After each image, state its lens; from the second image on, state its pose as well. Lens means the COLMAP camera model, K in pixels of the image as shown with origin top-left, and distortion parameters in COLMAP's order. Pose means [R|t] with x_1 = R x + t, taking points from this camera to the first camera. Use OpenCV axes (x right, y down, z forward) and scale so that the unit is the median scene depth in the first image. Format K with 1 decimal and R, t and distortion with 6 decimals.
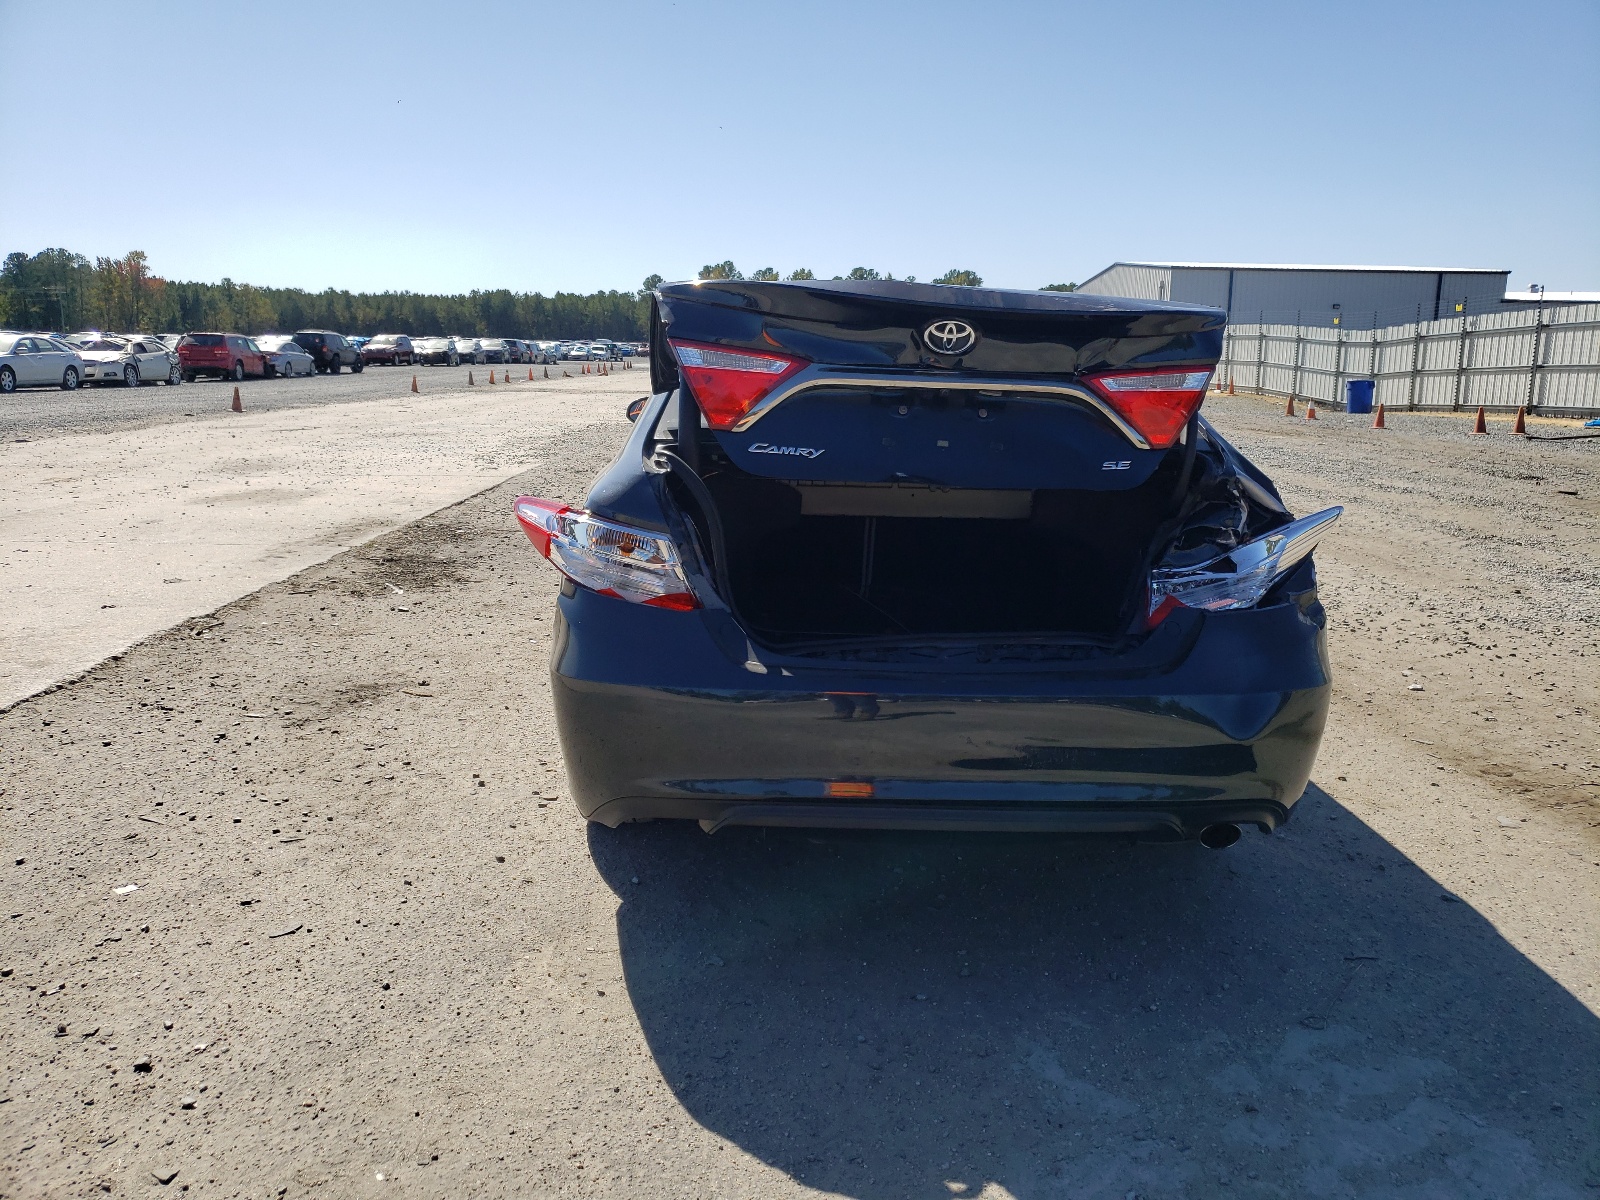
lens RADIAL K [[1261.0, 0, 807.1], [0, 1261.0, 600.6], [0, 0, 1]] dist [0.017868, 0.005647]
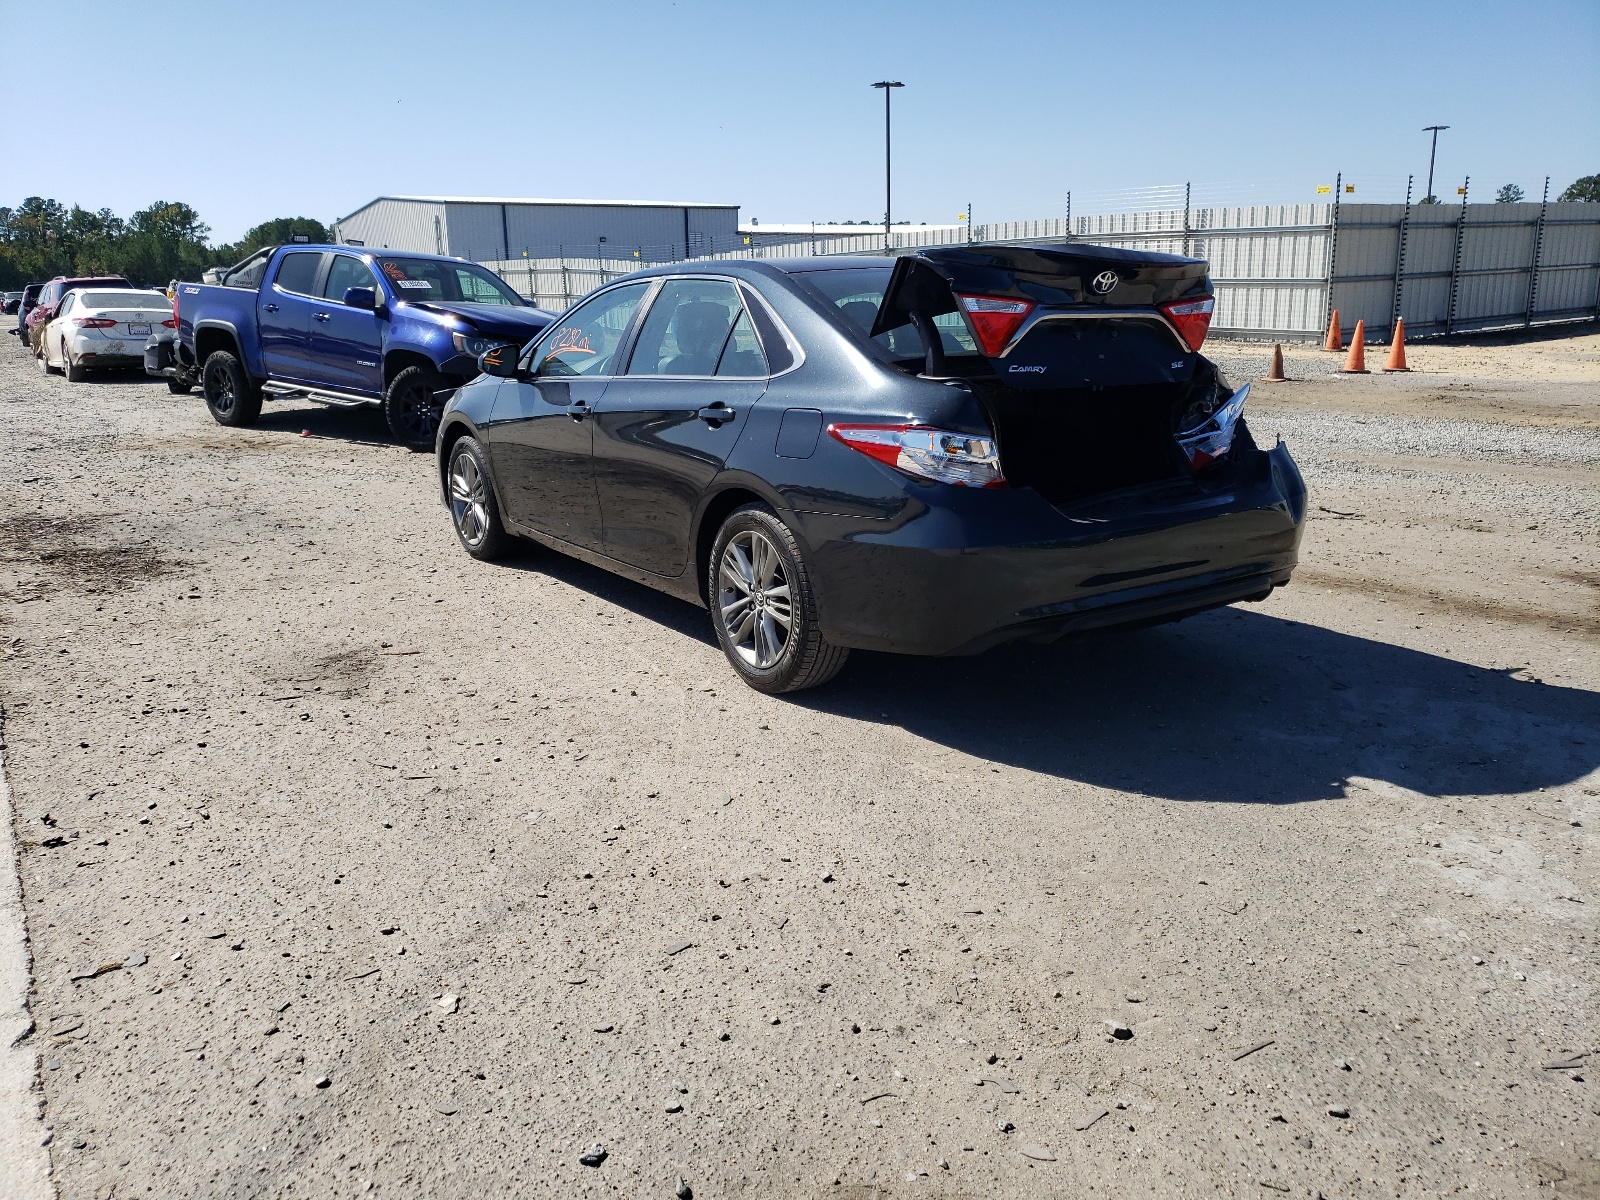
lens RADIAL K [[1261.0, 0, 807.1], [0, 1261.0, 600.6], [0, 0, 1]] dist [0.017868, 0.005647]
pose [[0.846025, -0.162658, 0.507724, -0.060376], [0.137877, 0.986678, 0.086354, -0.001306], [-0.515006, -0.003054, 0.857181, -0.004217]]
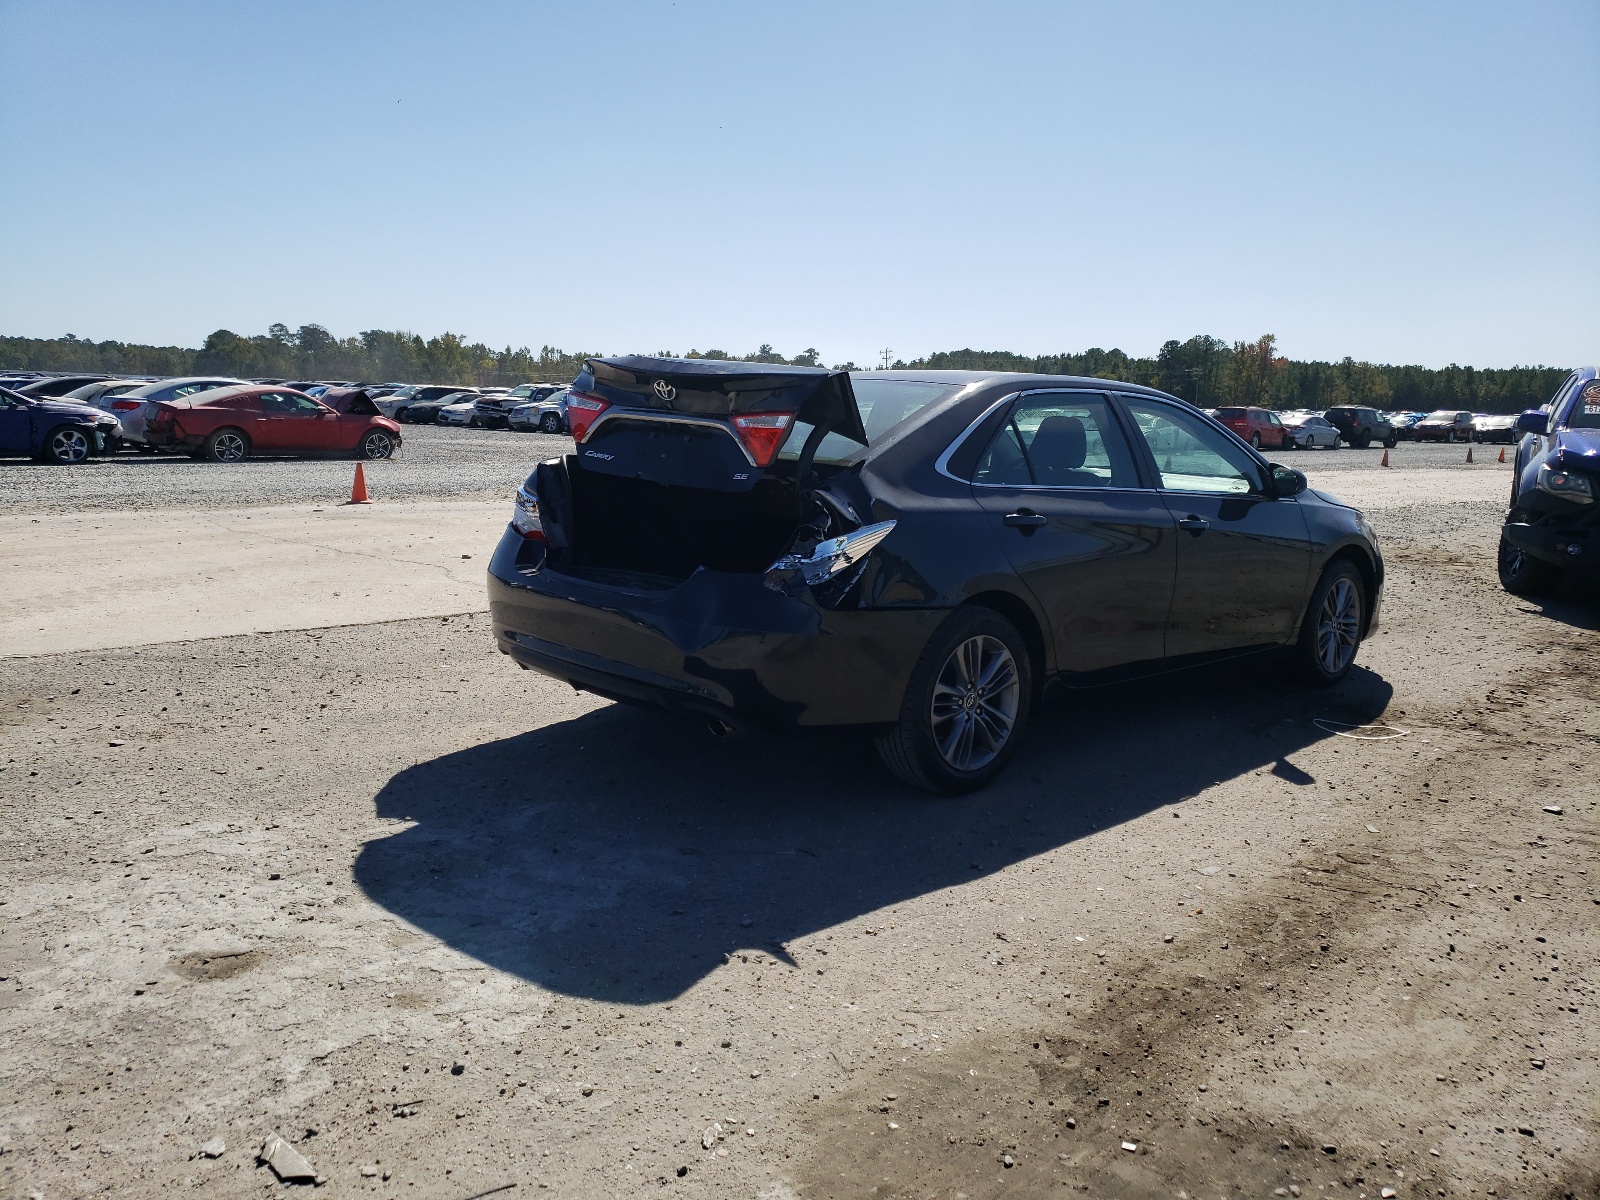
lens RADIAL K [[1261.0, 0, 807.1], [0, 1261.0, 600.6], [0, 0, 1]] dist [0.017868, 0.005647]
pose [[0.655116, 0.124218, -0.745247, 0.090951], [-0.167985, 0.985649, 0.016619, -0.000090], [0.736616, 0.114303, 0.666582, 0.005691]]
